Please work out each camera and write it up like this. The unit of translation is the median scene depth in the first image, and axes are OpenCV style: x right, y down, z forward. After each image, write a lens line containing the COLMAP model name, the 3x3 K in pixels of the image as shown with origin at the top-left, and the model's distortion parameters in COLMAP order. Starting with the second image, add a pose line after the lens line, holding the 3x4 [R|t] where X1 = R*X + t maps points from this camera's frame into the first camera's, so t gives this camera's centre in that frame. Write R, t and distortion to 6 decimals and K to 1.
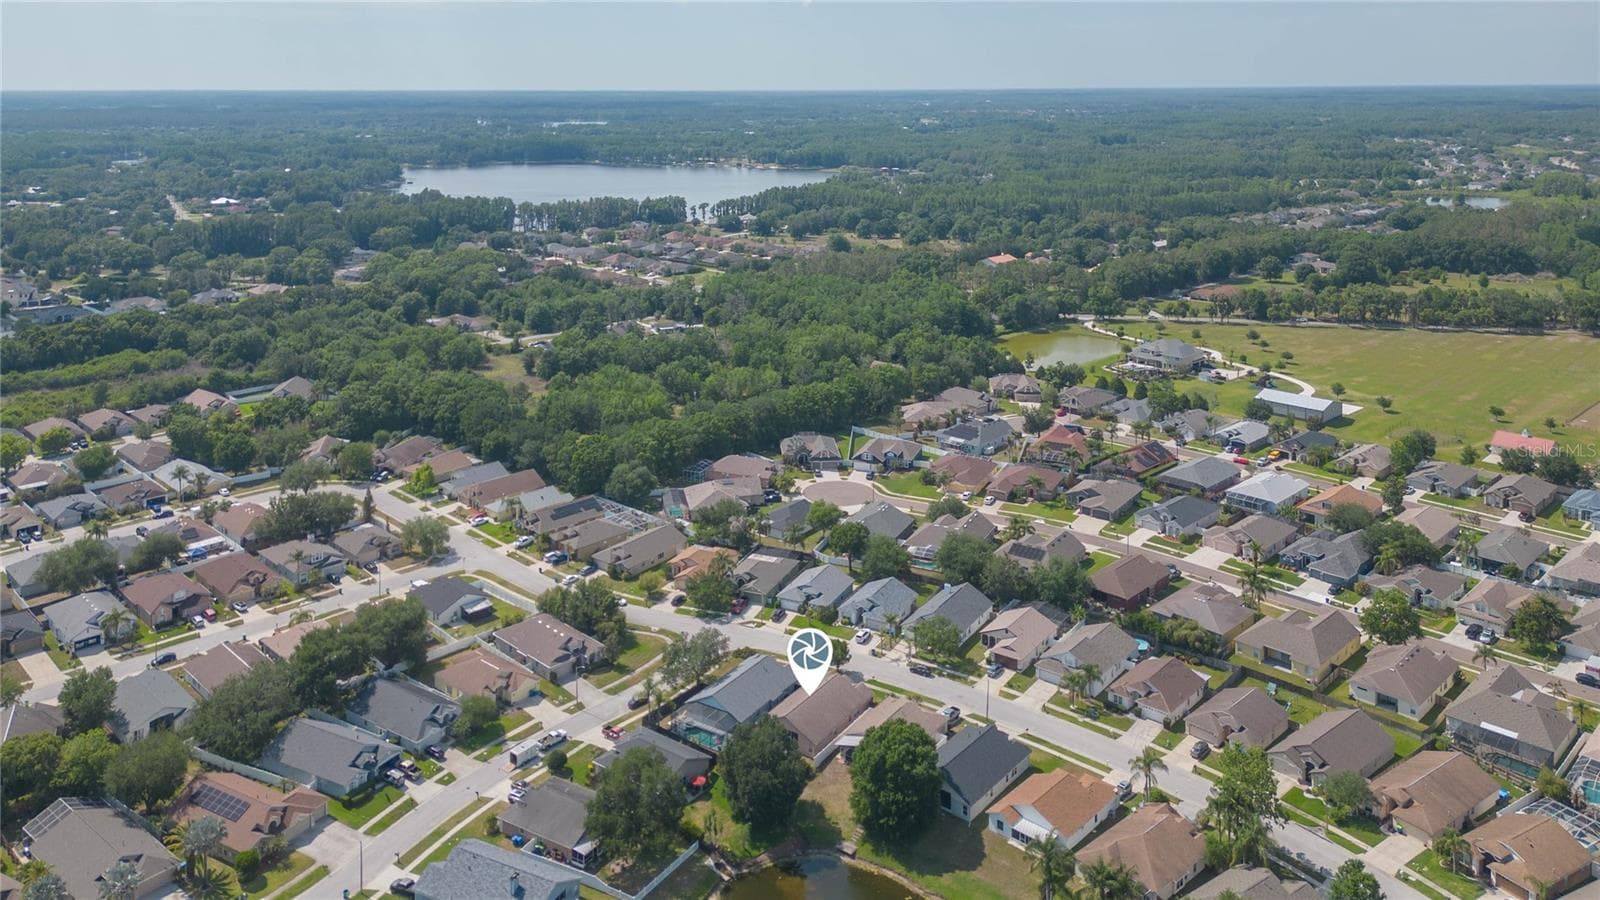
lens RADIAL K [[1144.2, 0, 808.0], [0, 1144.2, 442.0], [0, 0, 1]] dist [0.077102, -0.072306]
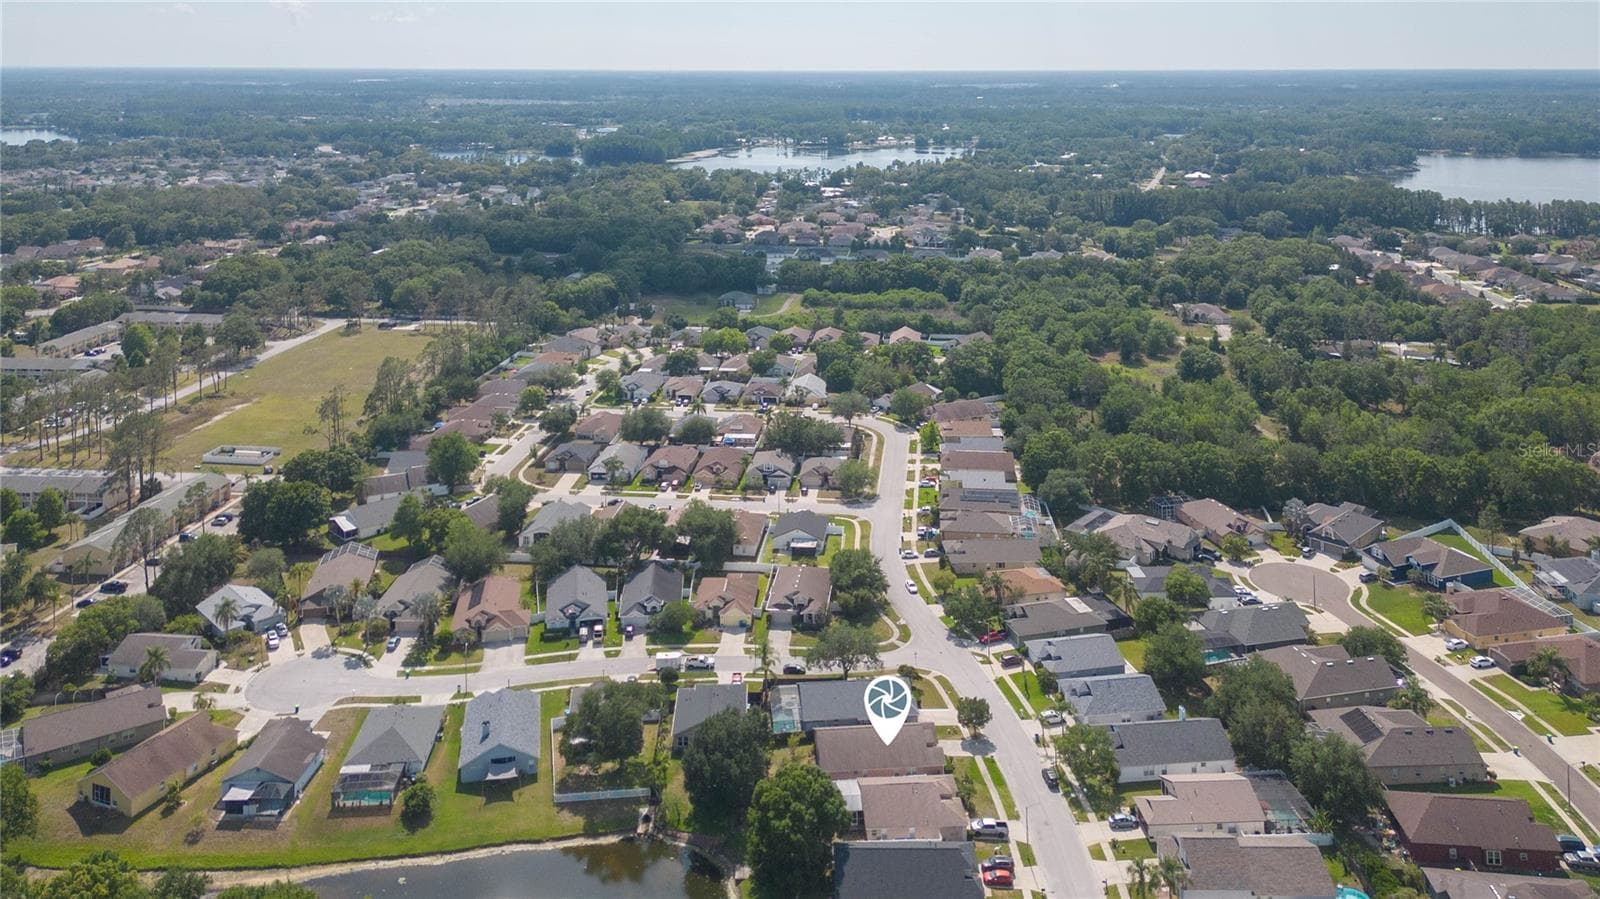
lens RADIAL K [[1144.2, 0, 806.3], [0, 1144.2, 451.8], [0, 0, 1]] dist [0.077102, -0.072306]
pose [[0.629298, 0.255605, -0.733928, 0.439604], [-0.238117, 0.962362, 0.130991, -0.076352], [0.739787, 0.092328, 0.666476, 0.243737]]
